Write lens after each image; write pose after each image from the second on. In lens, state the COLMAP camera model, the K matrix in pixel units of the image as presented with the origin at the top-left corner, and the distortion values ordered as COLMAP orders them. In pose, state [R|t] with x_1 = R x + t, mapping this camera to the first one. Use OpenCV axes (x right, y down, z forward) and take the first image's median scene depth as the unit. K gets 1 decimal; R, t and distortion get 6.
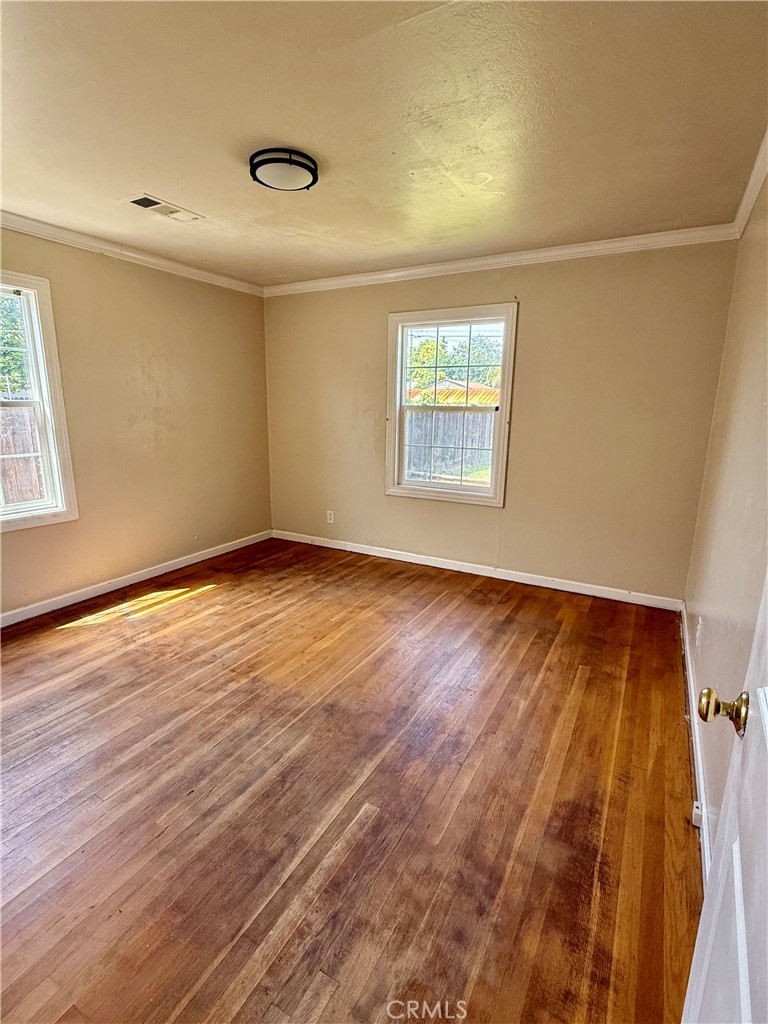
lens RADIAL K [[500.4, 0, 382.7], [0, 500.4, 513.2], [0, 0, 1]] dist [0.000455, -0.000921]
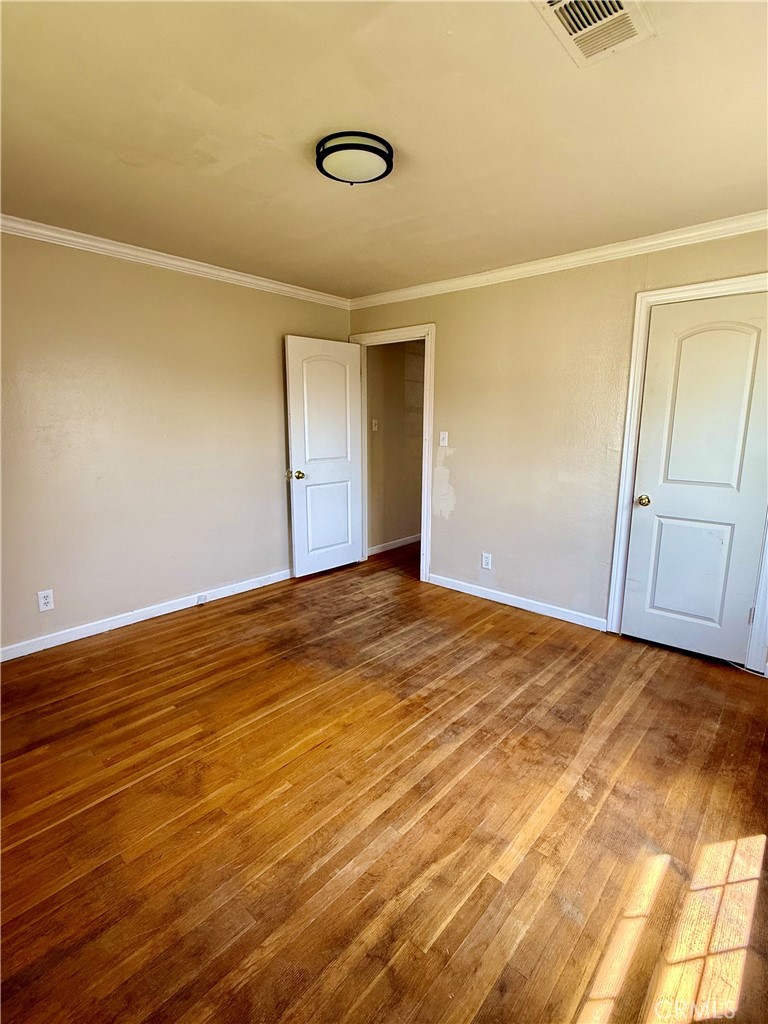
lens RADIAL K [[500.4, 0, 382.7], [0, 500.4, 513.2], [0, 0, 1]] dist [0.000455, -0.000921]
pose [[-0.975696, -0.057245, 0.211517, -0.397110], [0.031607, 0.918414, 0.394356, -0.393666], [-0.216835, 0.391457, -0.894284, 1.719899]]
